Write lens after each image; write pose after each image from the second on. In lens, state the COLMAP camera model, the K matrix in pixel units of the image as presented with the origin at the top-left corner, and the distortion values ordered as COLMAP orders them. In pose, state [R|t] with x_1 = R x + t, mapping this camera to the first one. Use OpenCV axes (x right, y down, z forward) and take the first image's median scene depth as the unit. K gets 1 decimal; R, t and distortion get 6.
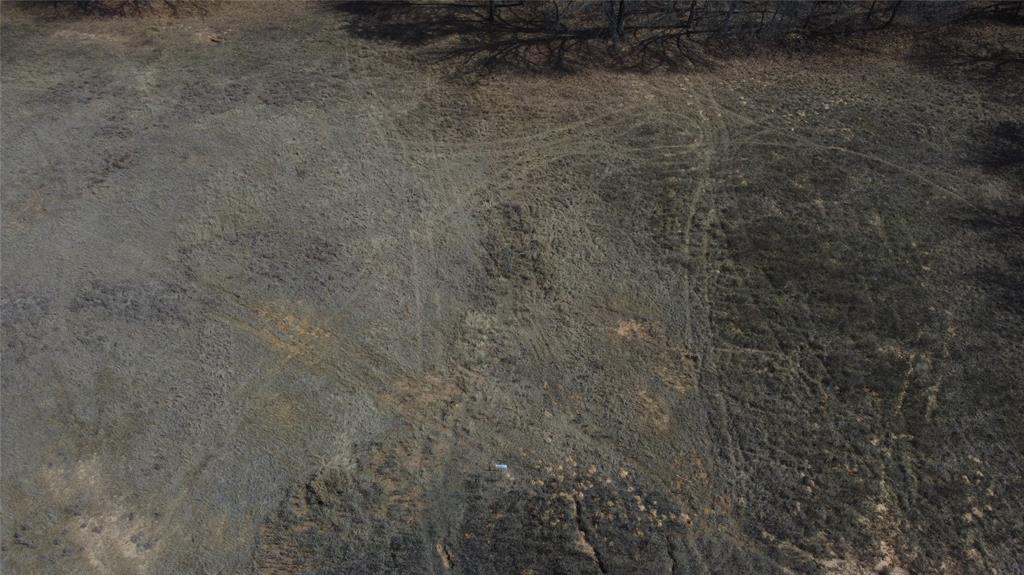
lens RADIAL K [[772.7, 0, 510.2], [0, 772.7, 286.6], [0, 0, 1]] dist [0.003156, -0.013364]
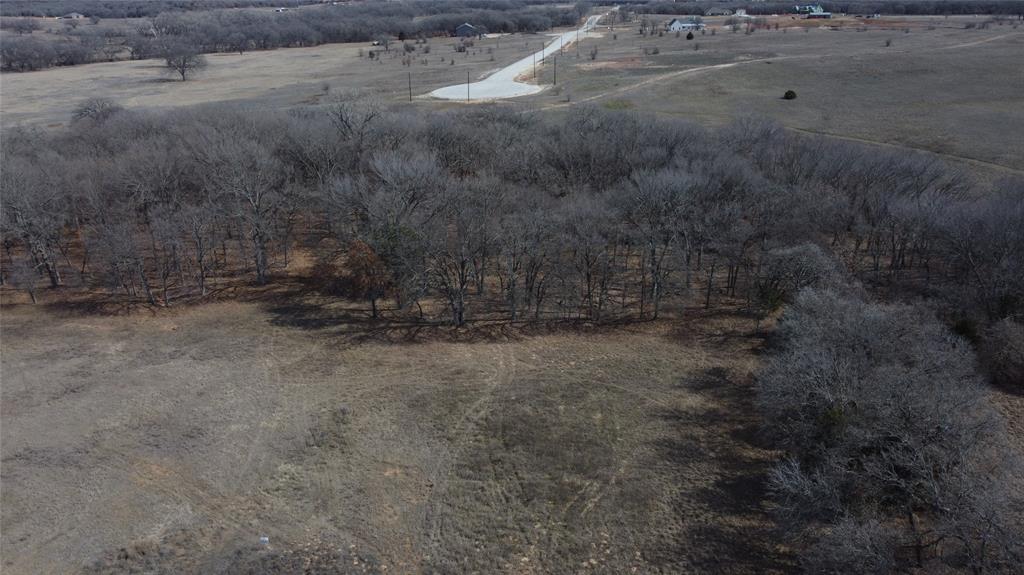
lens RADIAL K [[772.7, 0, 515.3], [0, 772.7, 278.7], [0, 0, 1]] dist [0.003156, -0.013364]
pose [[0.999658, 0.000611, -0.026140, 0.351693], [-0.013573, 0.866618, -0.498787, 0.380731], [0.022349, 0.498971, 0.866330, -0.313796]]
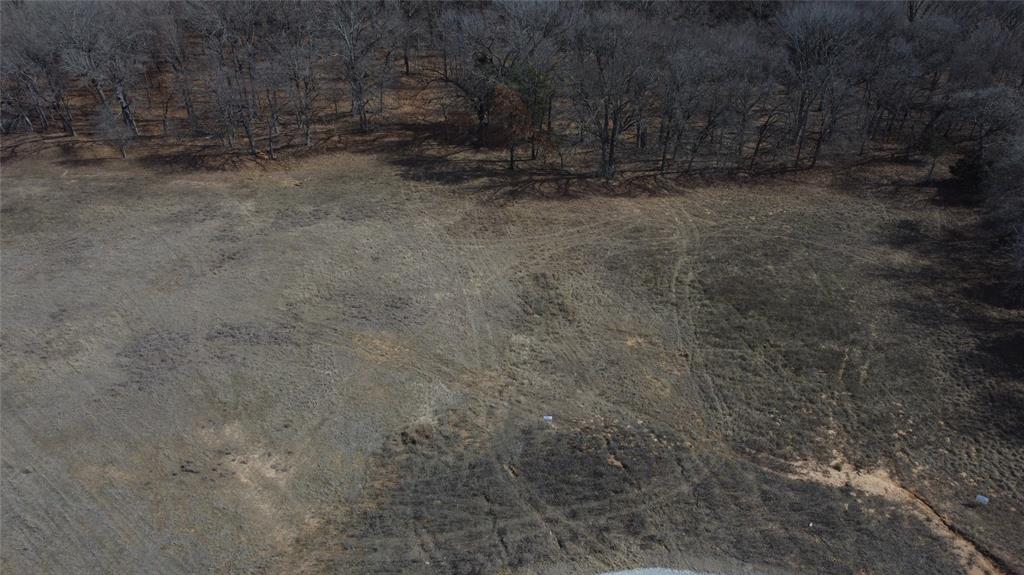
lens RADIAL K [[772.7, 0, 514.1], [0, 772.7, 286.0], [0, 0, 1]] dist [0.003156, -0.013364]
pose [[0.999569, -0.015059, 0.025197, -0.074016], [0.021771, 0.956083, -0.292286, 0.299320], [-0.019689, 0.292708, 0.955999, -0.251360]]
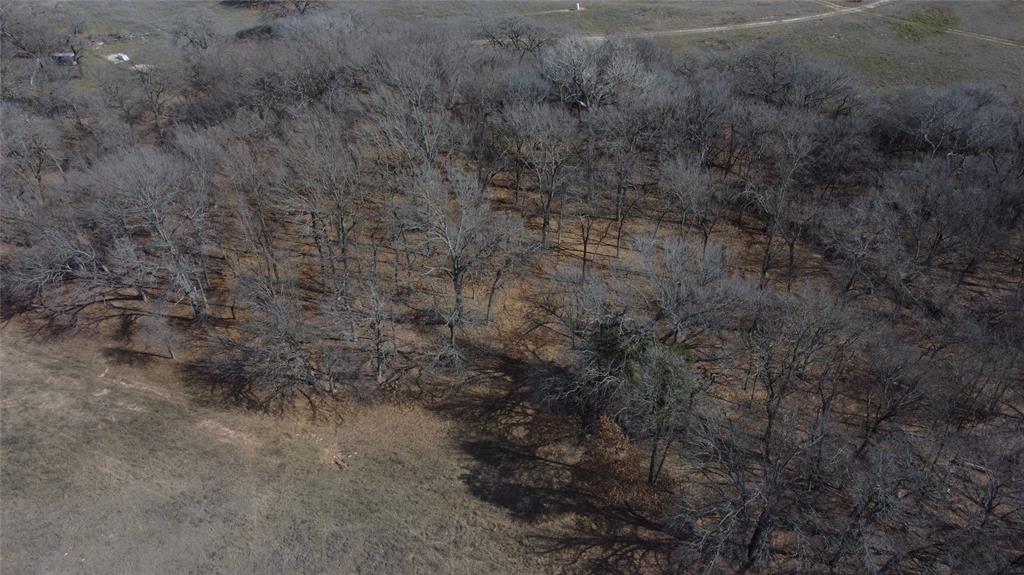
lens RADIAL K [[772.7, 0, 517.1], [0, 772.7, 288.6], [0, 0, 1]] dist [0.003156, -0.013364]
pose [[0.964686, 0.159678, -0.209485, 0.022757], [-0.208585, 0.948764, -0.237358, -0.451706], [0.160851, 0.272671, 0.948566, 0.025909]]
